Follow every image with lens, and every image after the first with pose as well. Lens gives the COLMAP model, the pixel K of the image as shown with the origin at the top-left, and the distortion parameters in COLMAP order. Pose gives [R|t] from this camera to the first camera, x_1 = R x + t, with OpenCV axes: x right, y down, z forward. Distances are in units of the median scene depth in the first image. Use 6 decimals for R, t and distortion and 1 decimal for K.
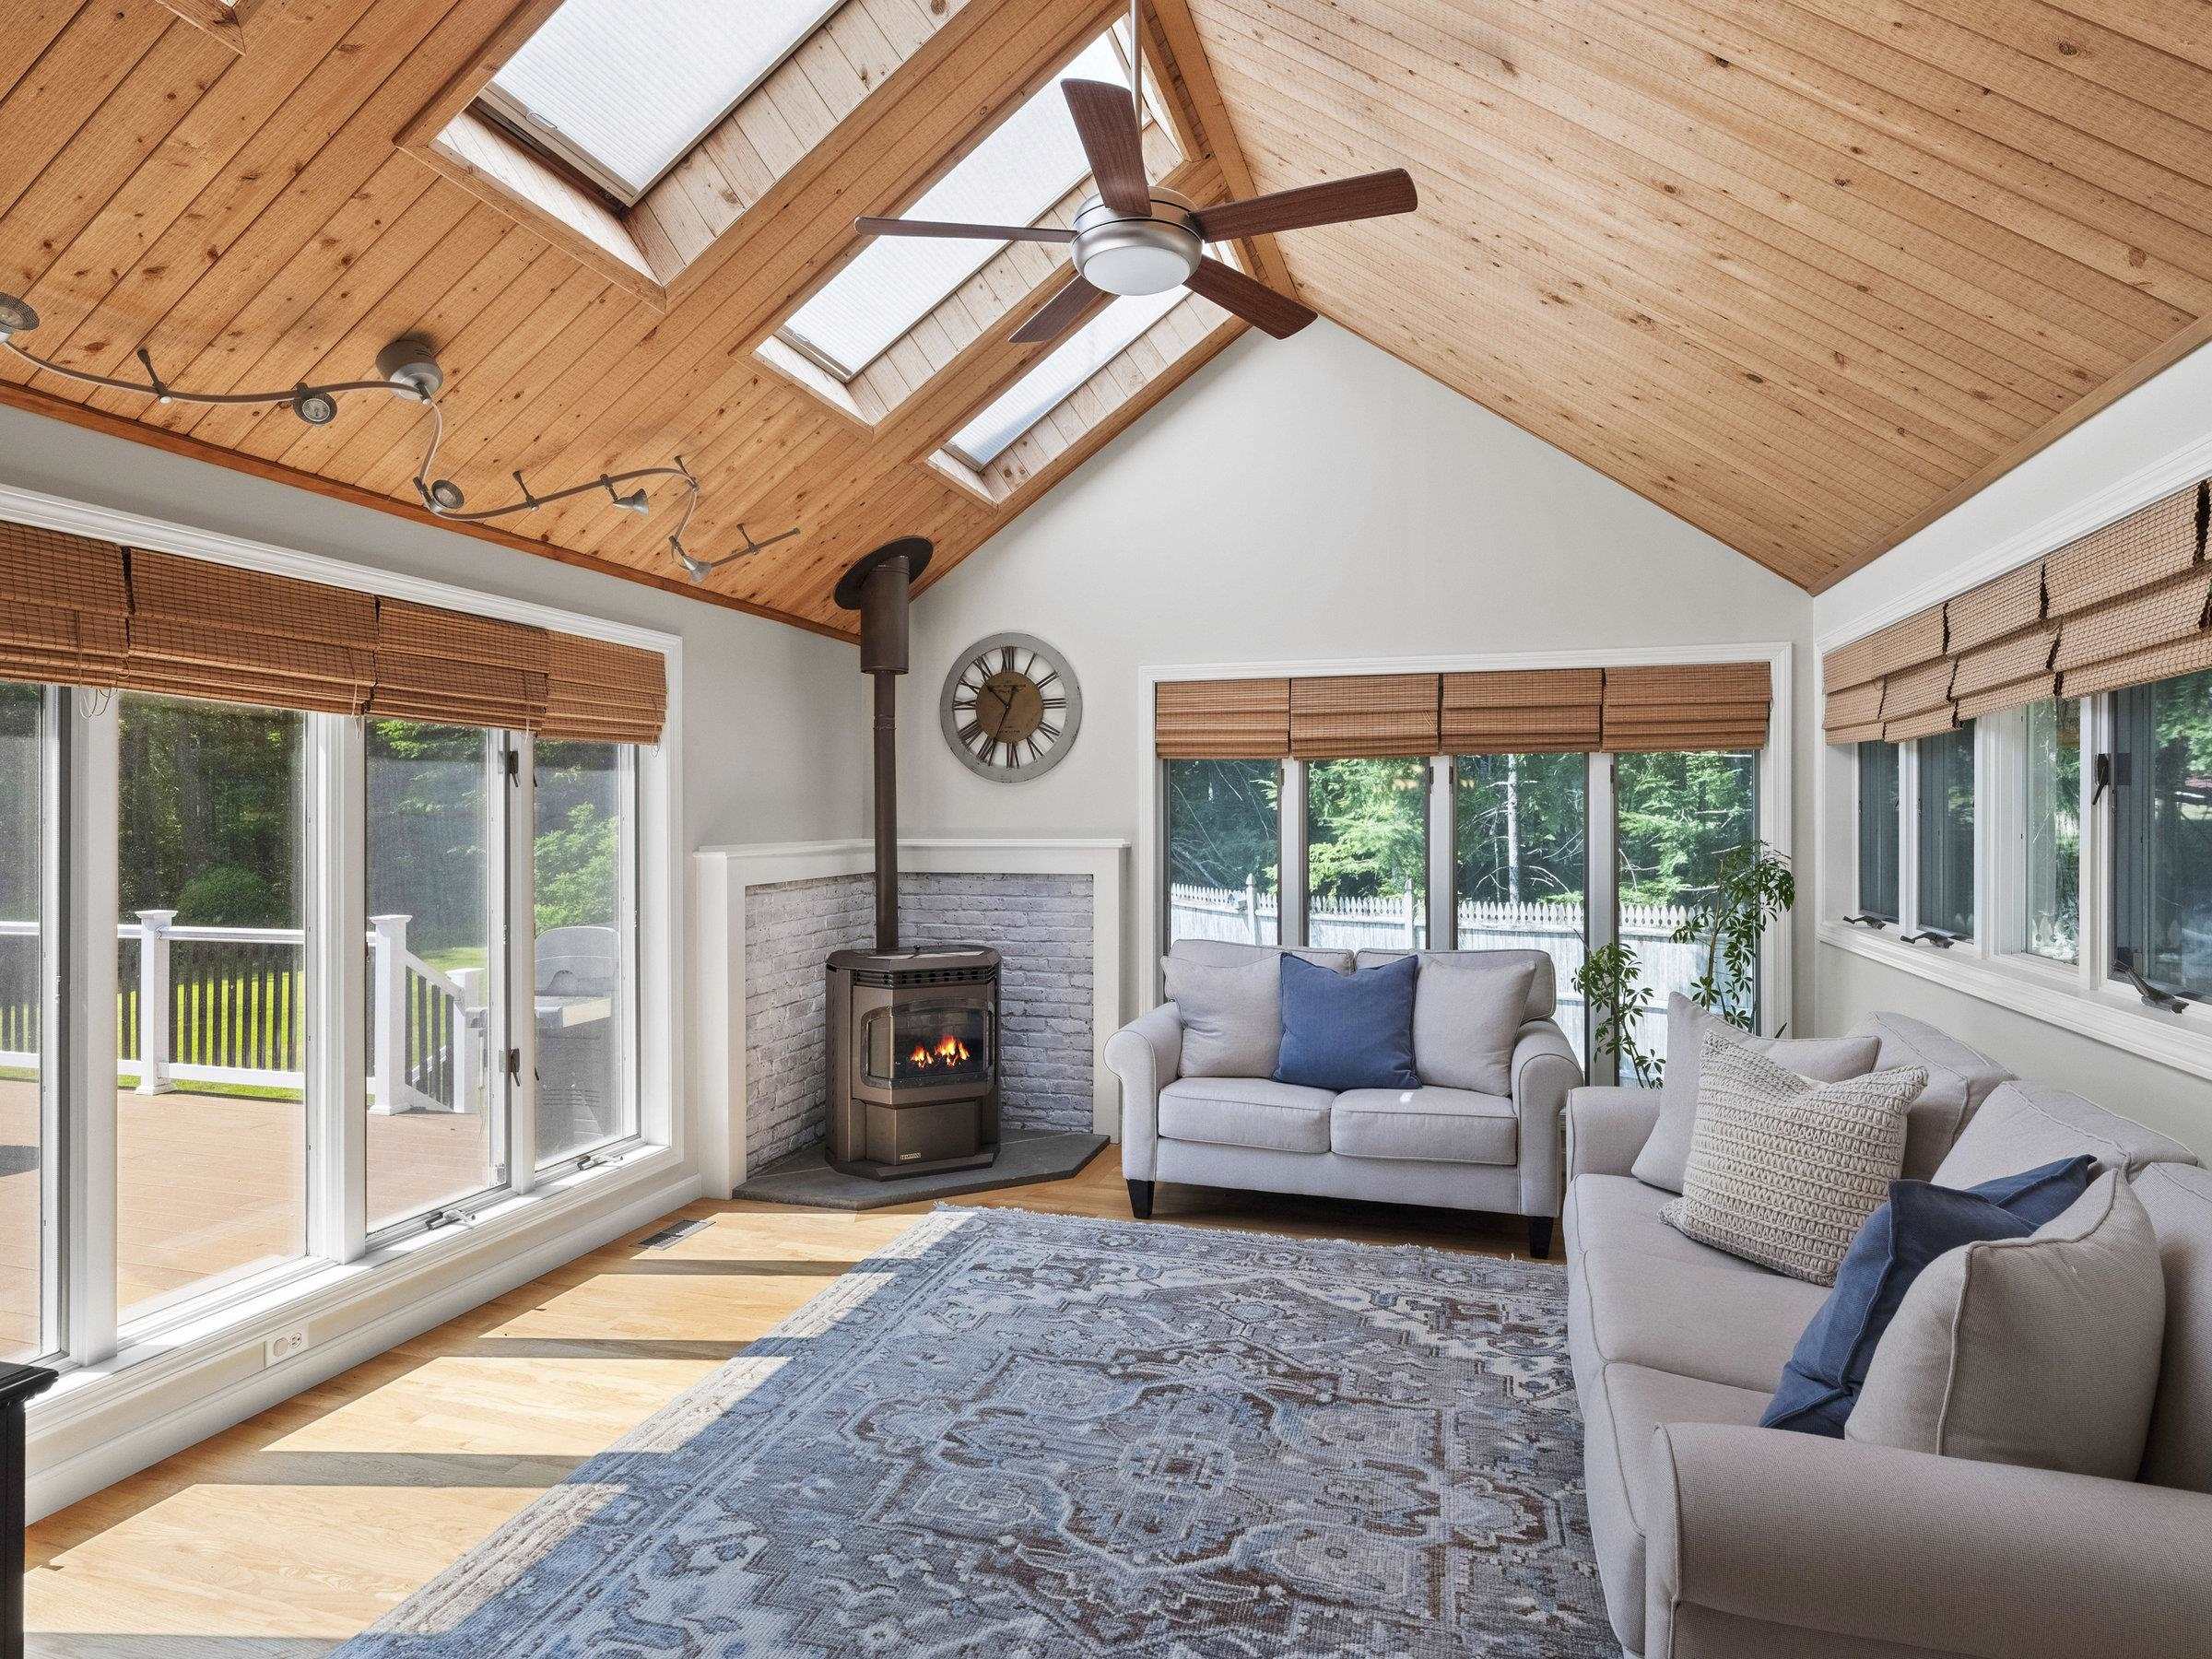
lens RADIAL K [[1227.6, 0, 1106.7], [0, 1227.6, 817.9], [0, 0, 1]] dist [0.001204, 0.000032]
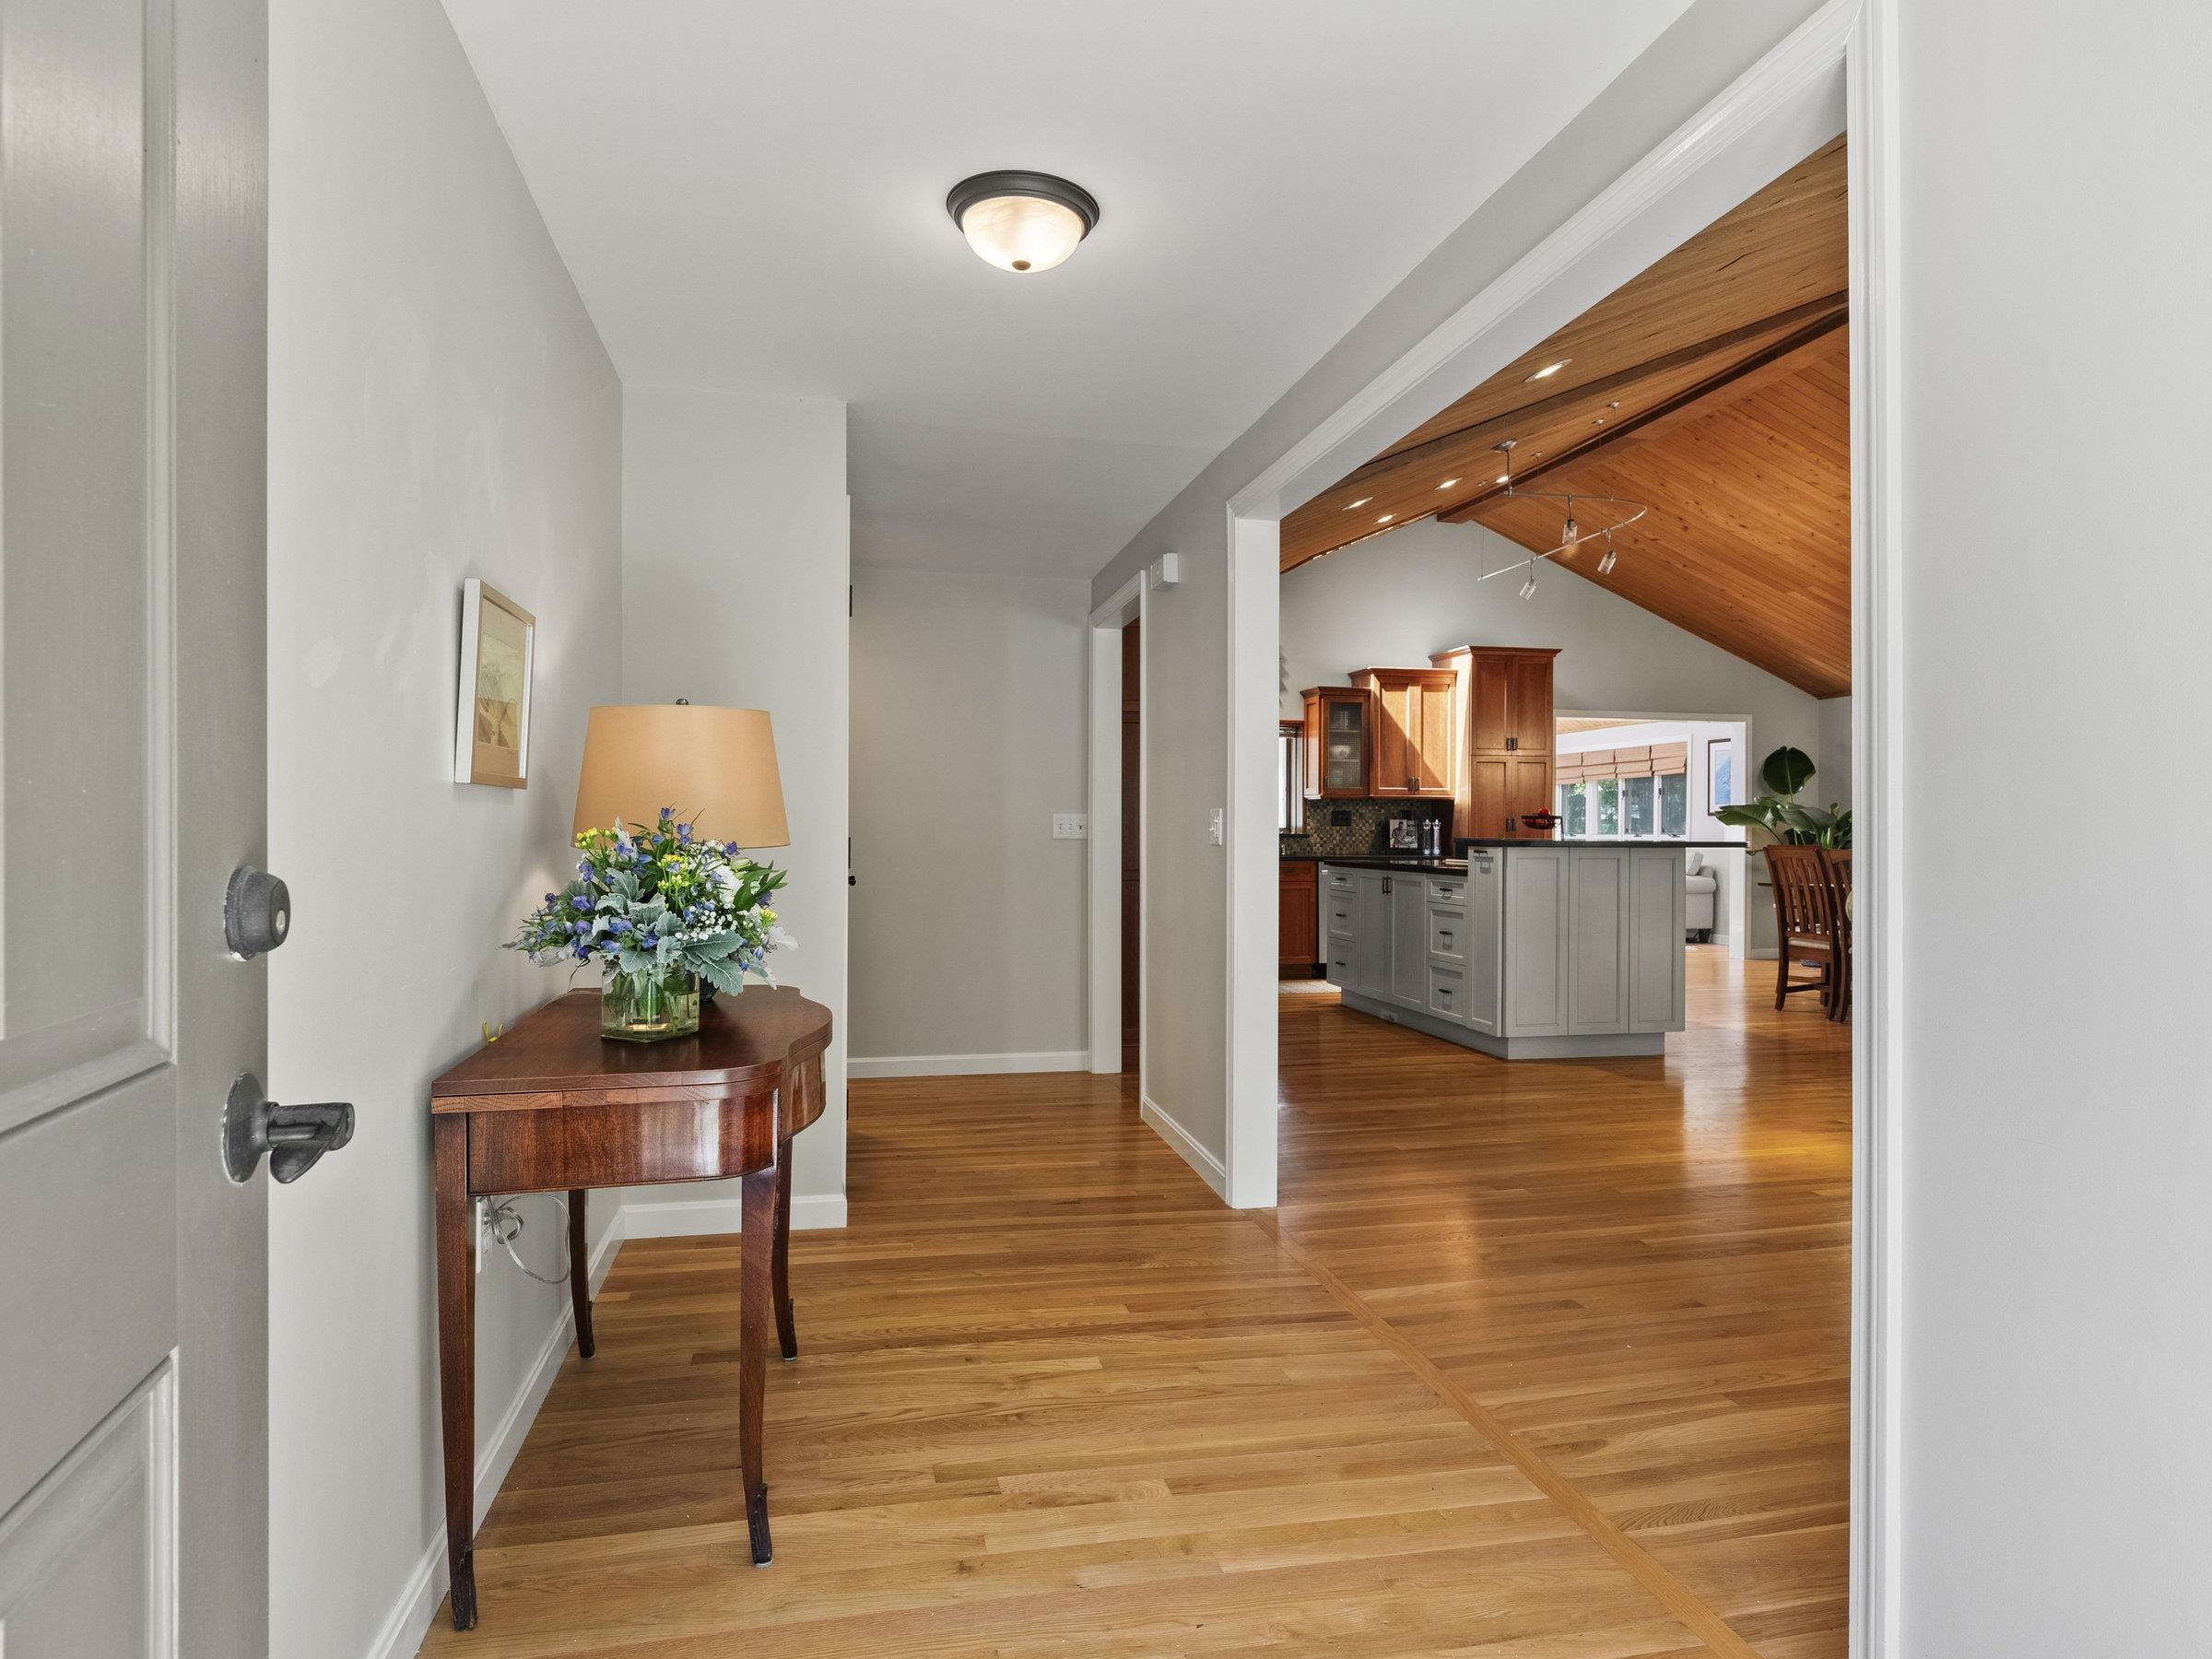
lens RADIAL K [[1275.6, 0, 1105.1], [0, 1275.6, 835.1], [0, 0, 1]] dist [0.001560, -0.000130]
pose [[0.868166, 0.001384, 0.496272, -3.474647], [-0.003708, 0.999986, 0.003698, 0.116002], [-0.496260, -0.005051, 0.868159, -2.376990]]
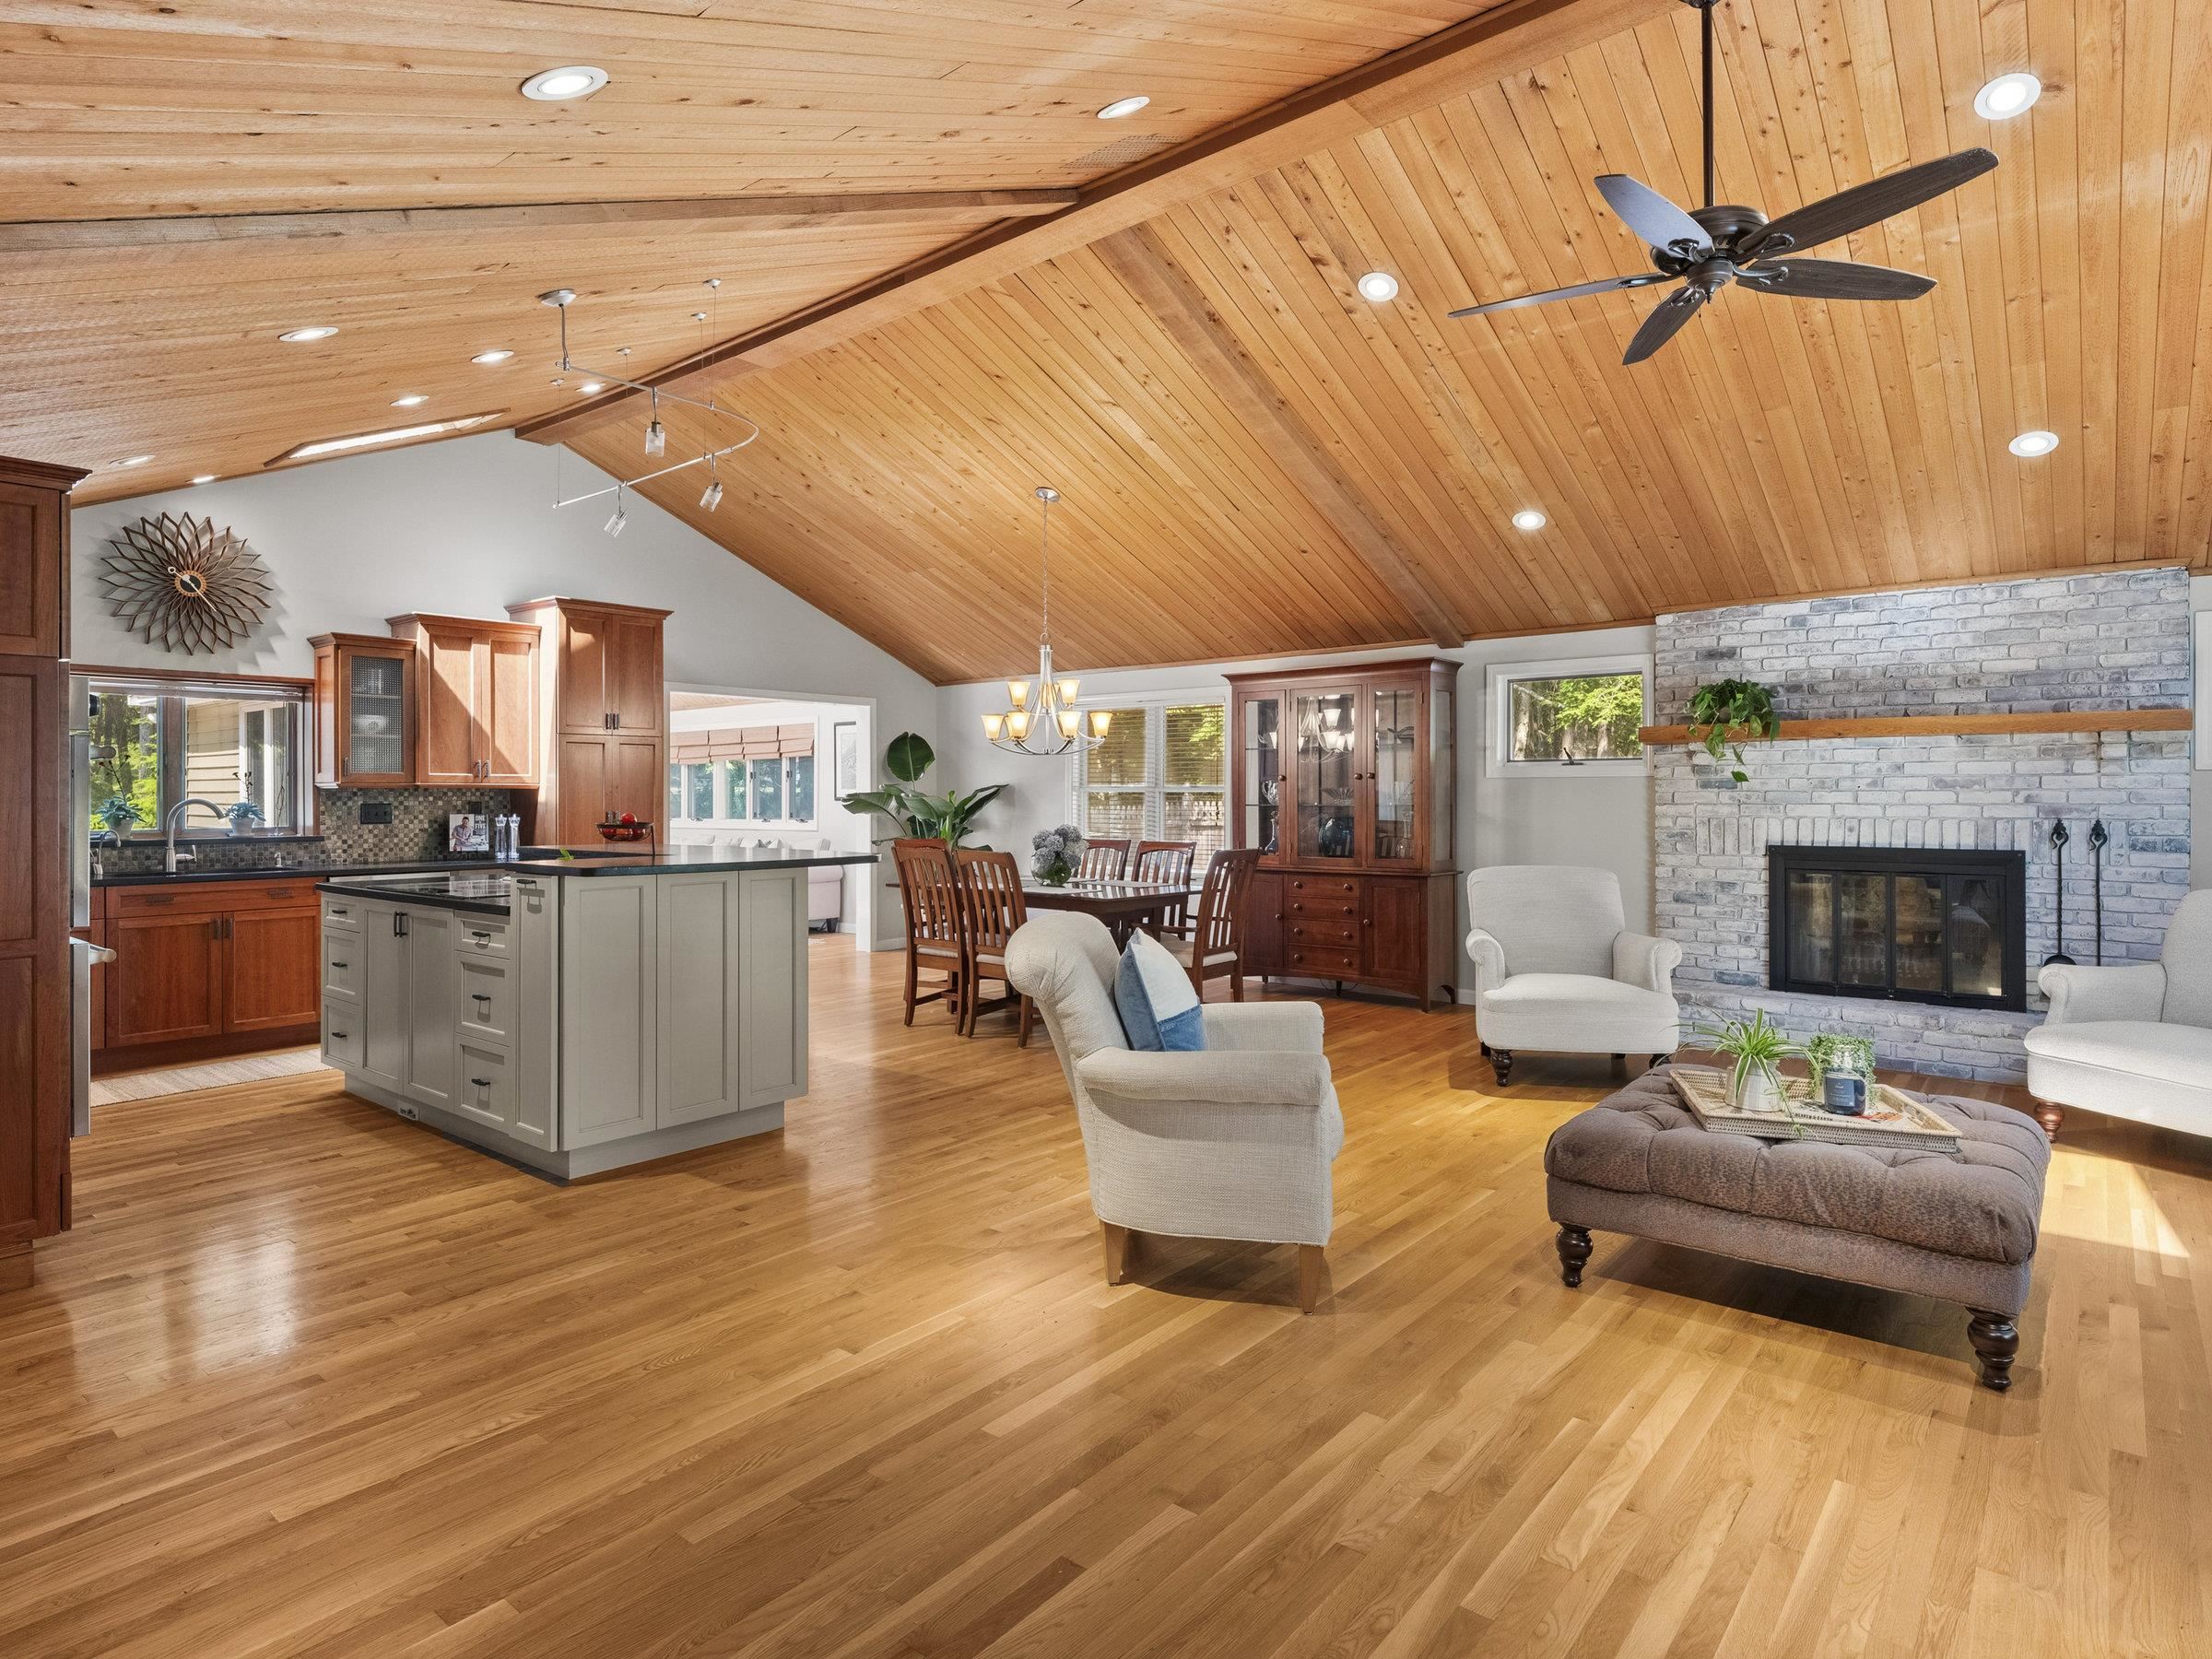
lens RADIAL K [[1212.9, 0, 1113.7], [0, 1212.9, 792.0], [0, 0, 1]] dist [-0.000290, -0.001655]
pose [[0.375402, 0.003183, 0.926857, -2.877492], [0.004220, 0.999978, -0.005143, 0.053496], [-0.926853, 0.005842, 0.375380, -1.962998]]
